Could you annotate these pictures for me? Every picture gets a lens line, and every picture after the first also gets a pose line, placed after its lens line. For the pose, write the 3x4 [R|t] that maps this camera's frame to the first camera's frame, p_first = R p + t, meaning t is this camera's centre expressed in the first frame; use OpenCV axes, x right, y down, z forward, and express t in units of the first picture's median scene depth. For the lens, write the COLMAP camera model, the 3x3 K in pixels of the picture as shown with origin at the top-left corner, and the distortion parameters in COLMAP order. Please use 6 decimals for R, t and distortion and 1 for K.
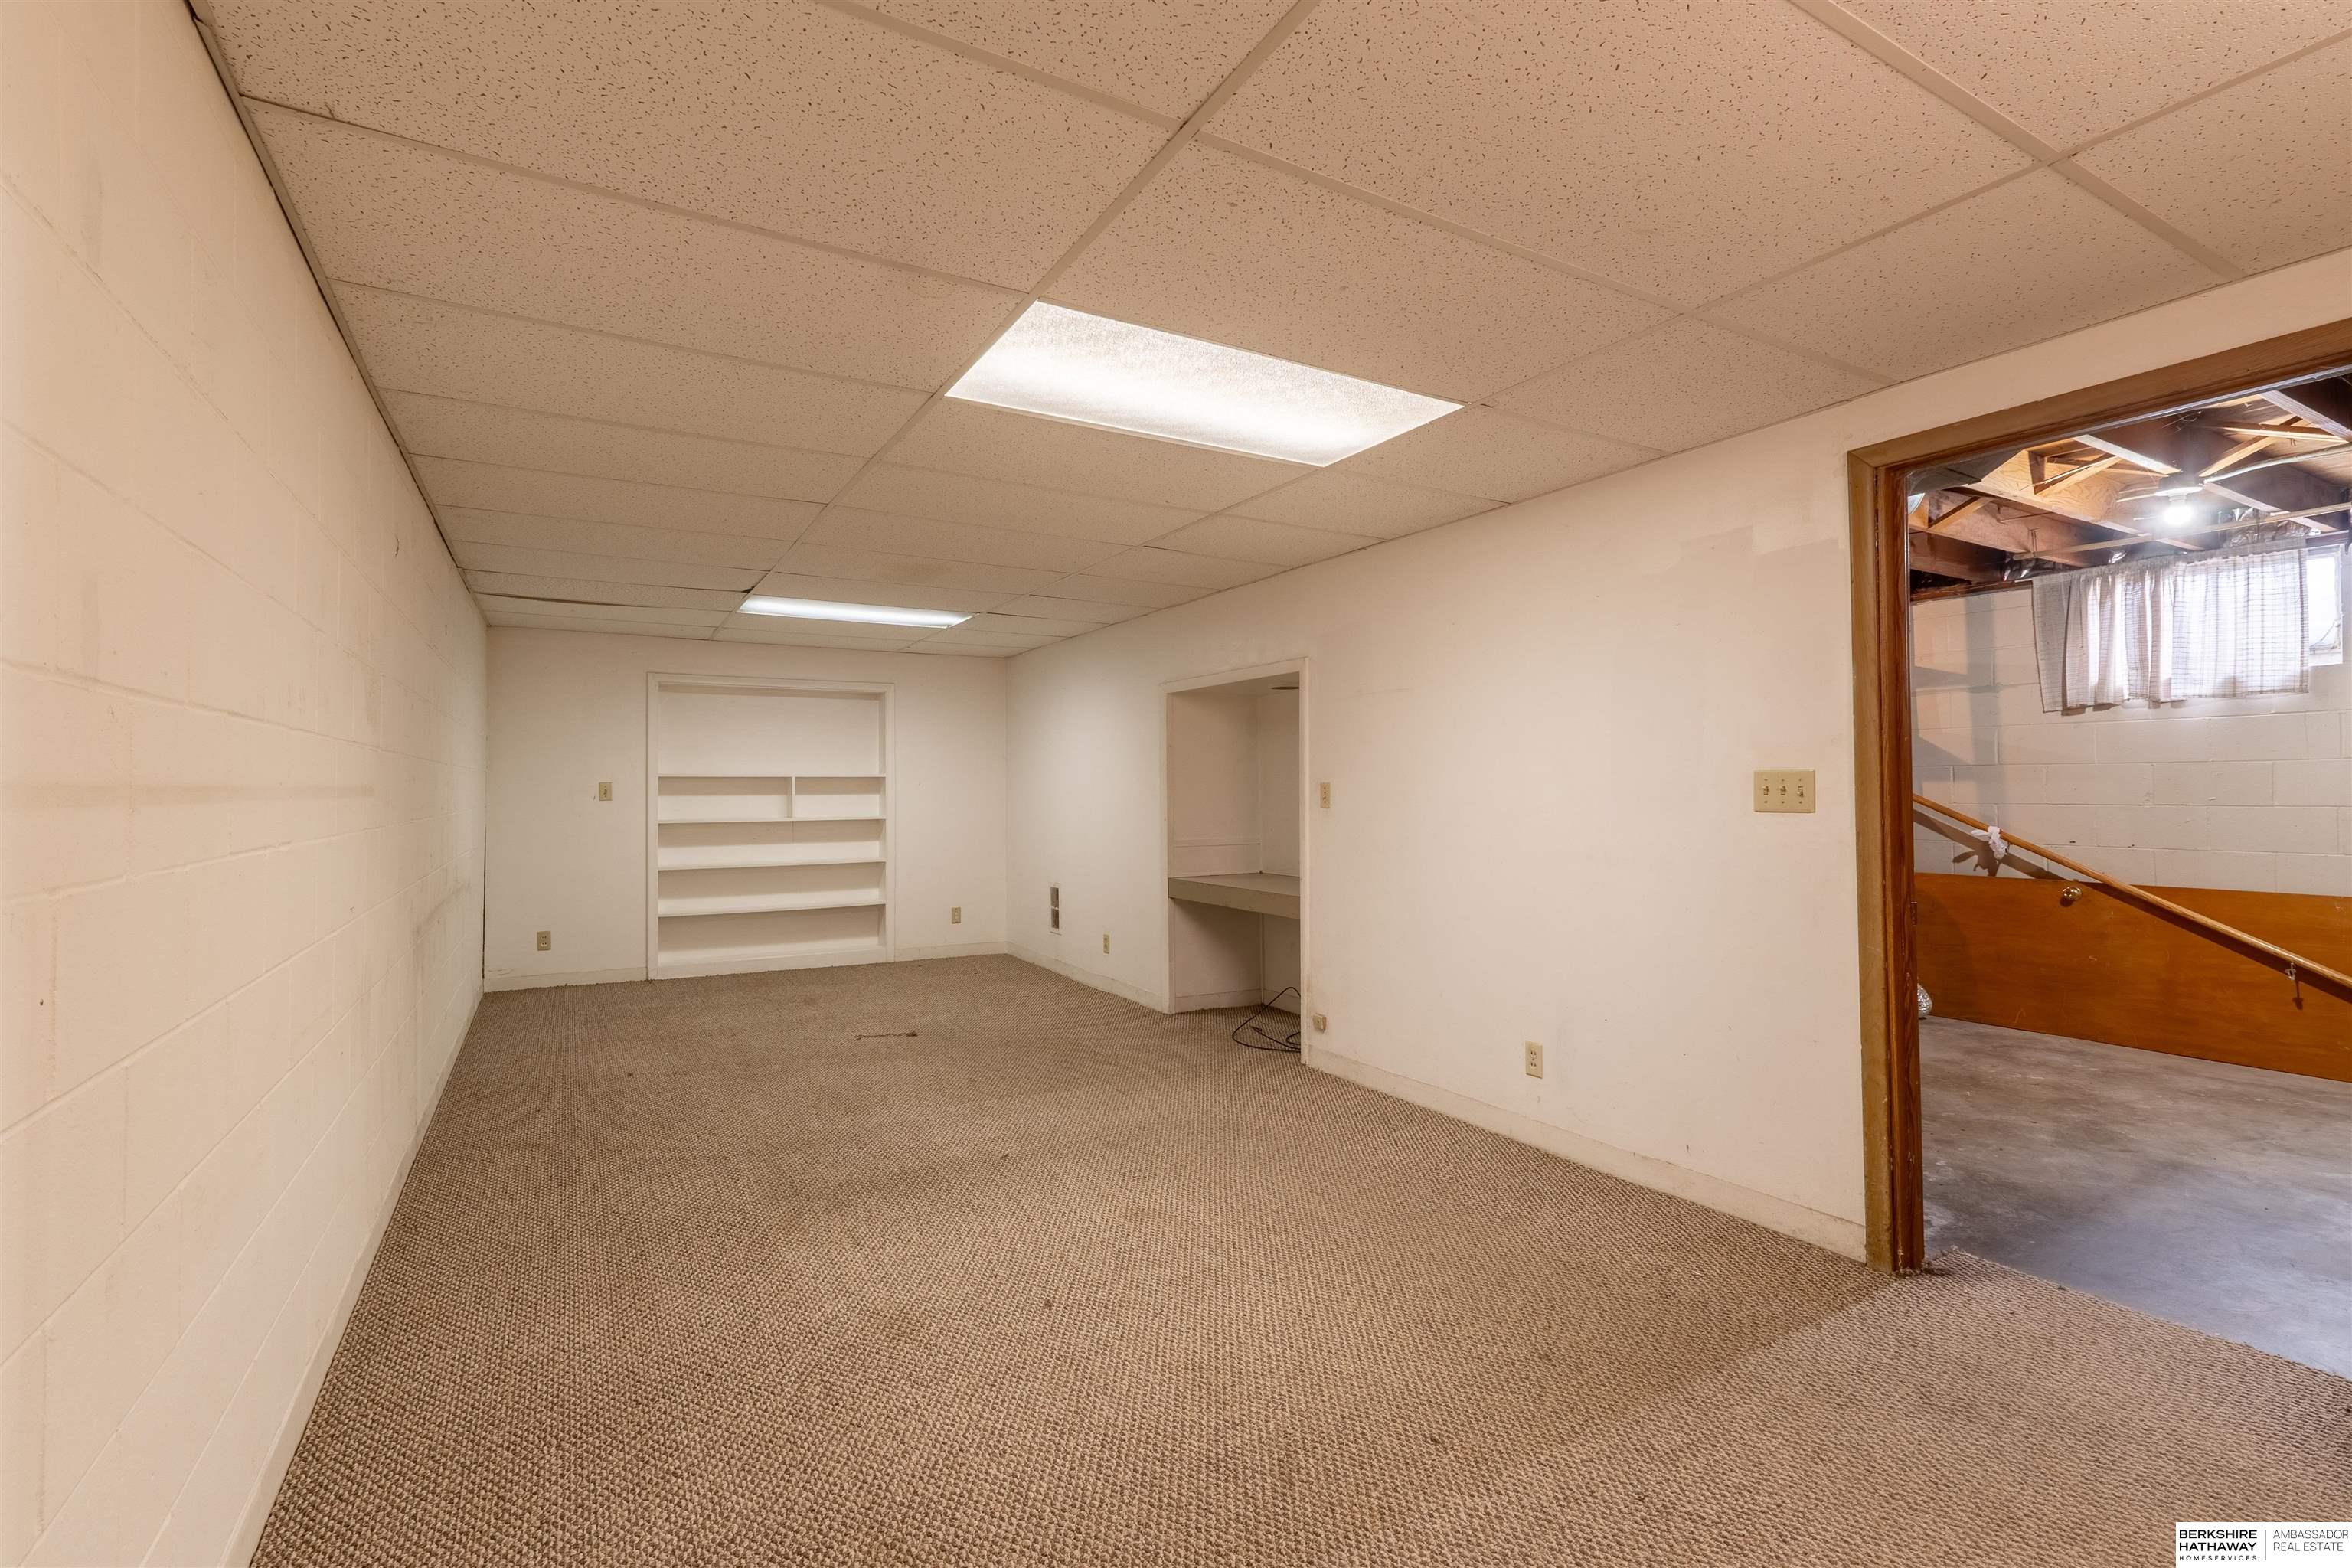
lens RADIAL K [[984.9, 0, 1166.2], [0, 984.9, 775.5], [0, 0, 1]] dist [0.002245, 0.000664]
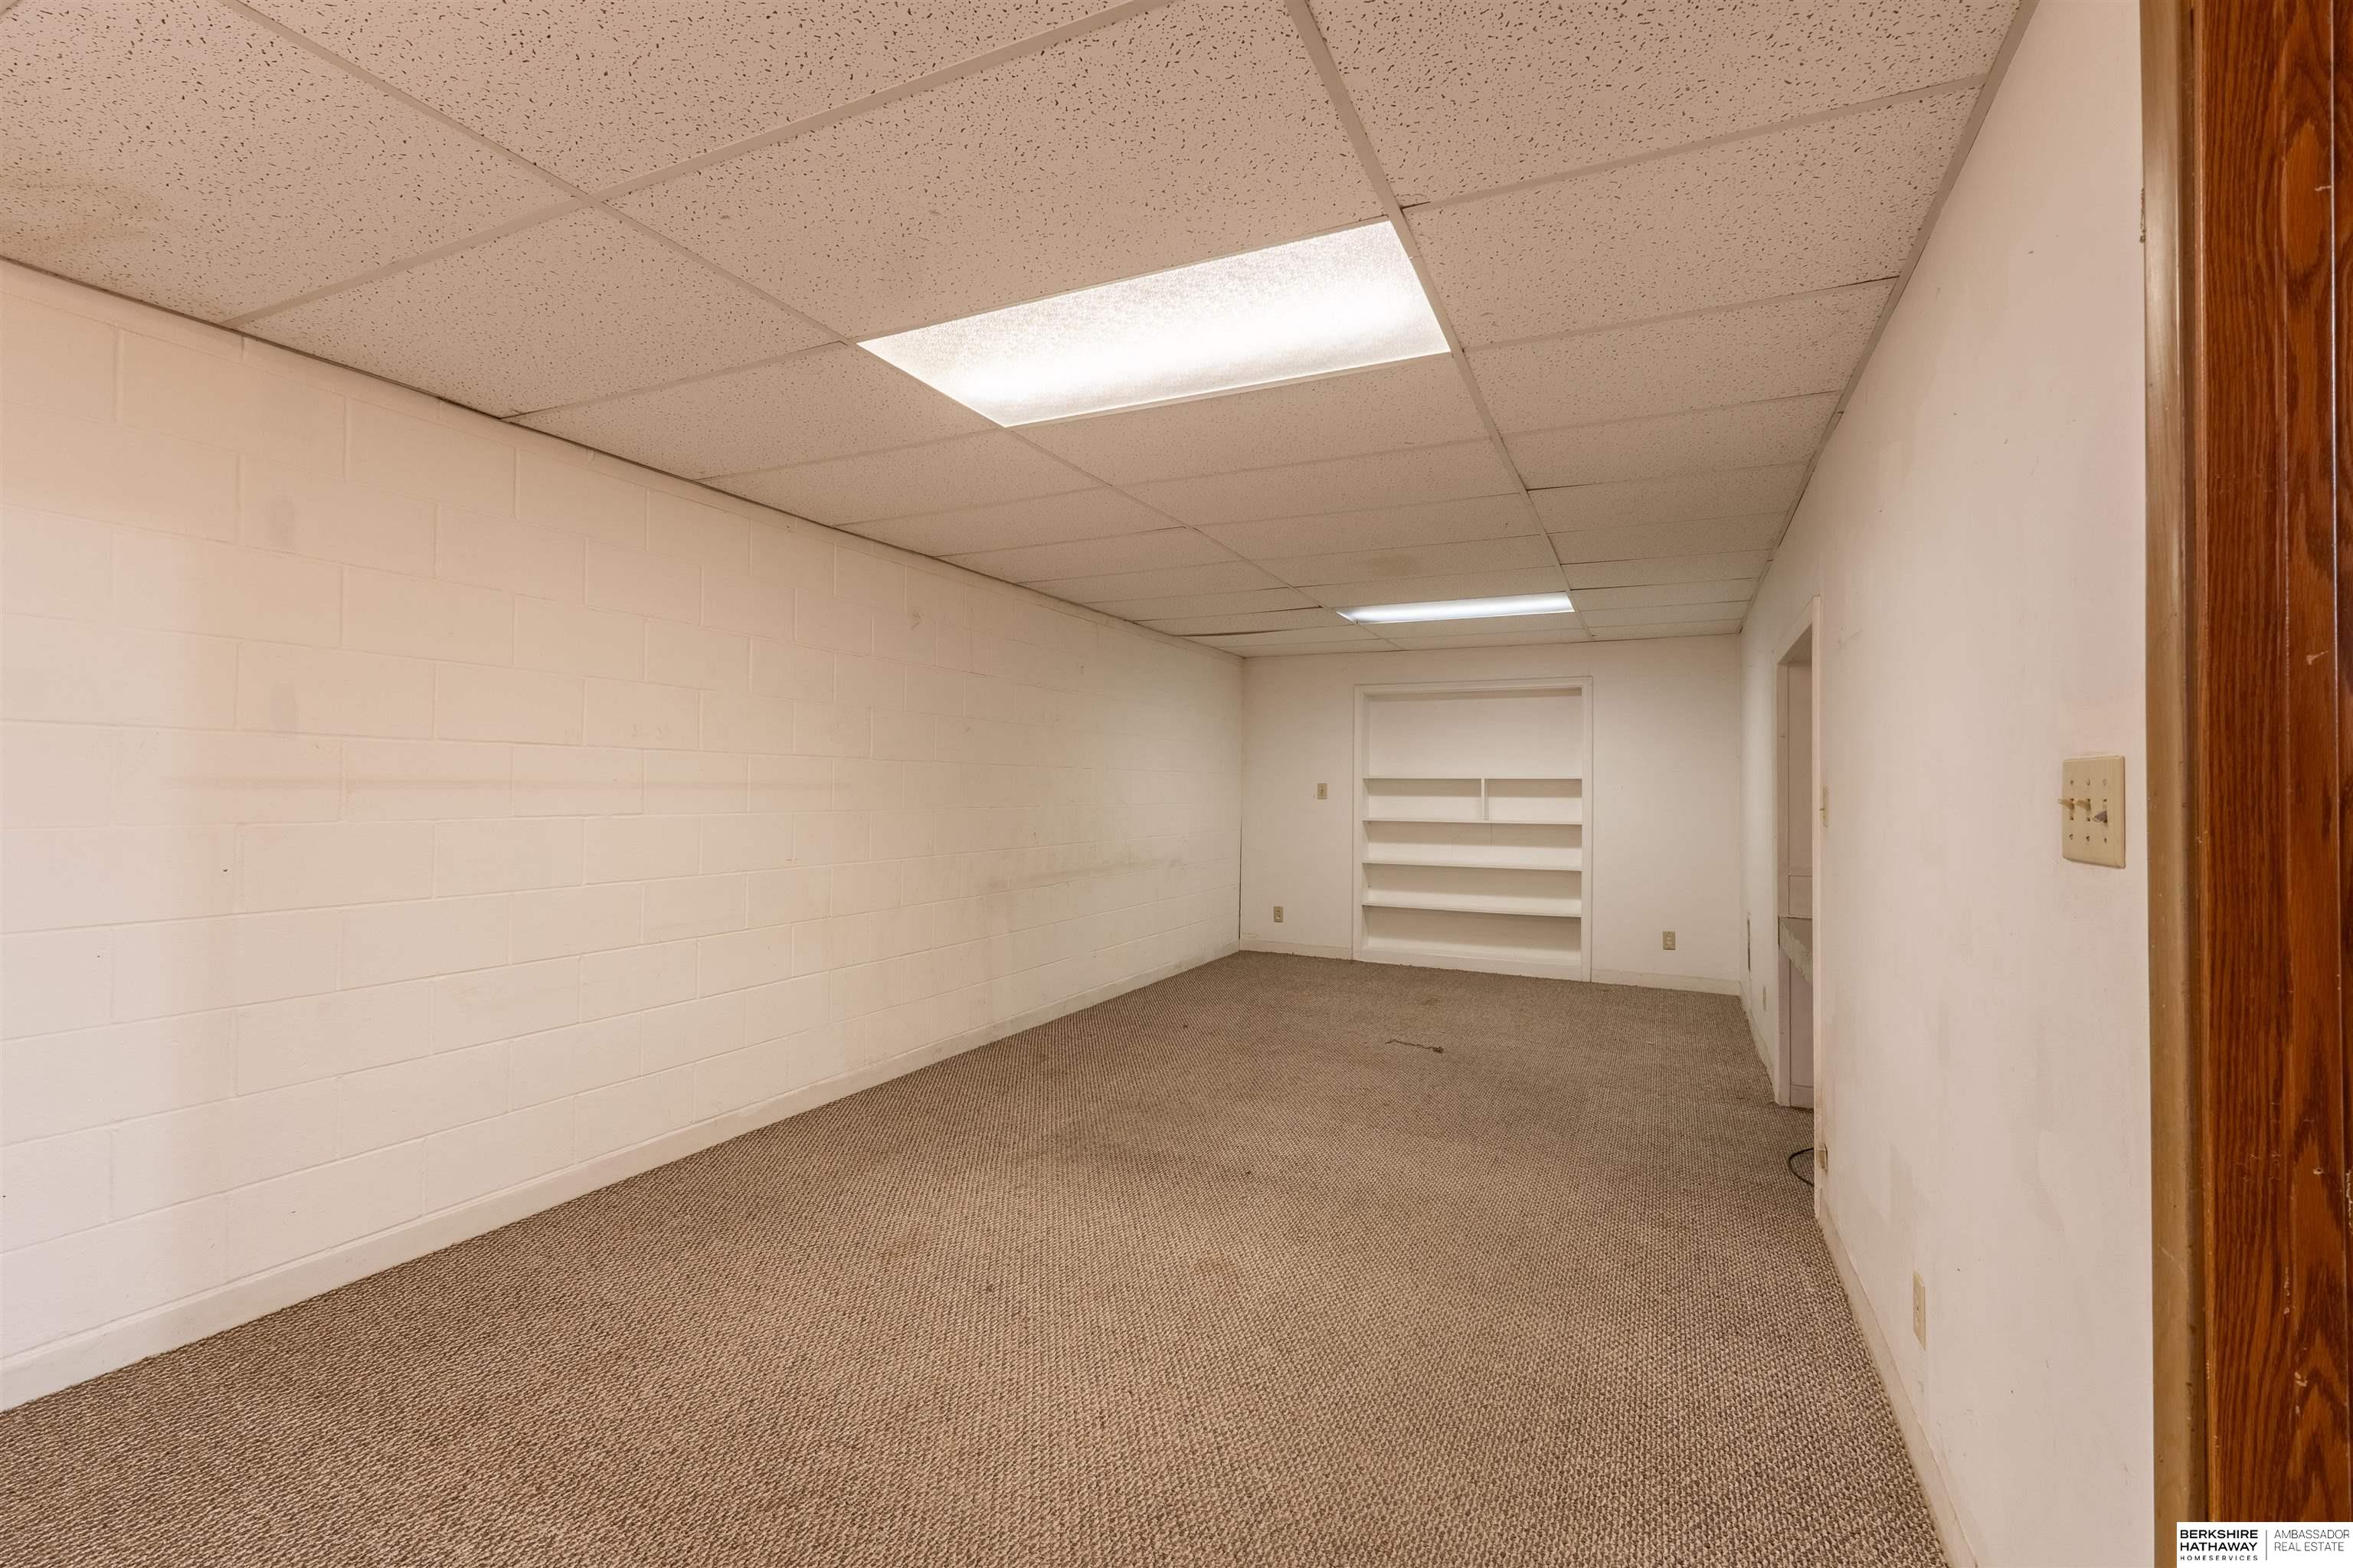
lens RADIAL K [[985.3, 0, 1166.7], [0, 985.3, 775.5], [0, 0, 1]] dist [0.002245, 0.000664]
pose [[0.605265, -0.002268, -0.796021, 0.259181], [0.000211, 0.999996, -0.002689, 0.000990], [0.796024, 0.001460, 0.605263, 0.166643]]
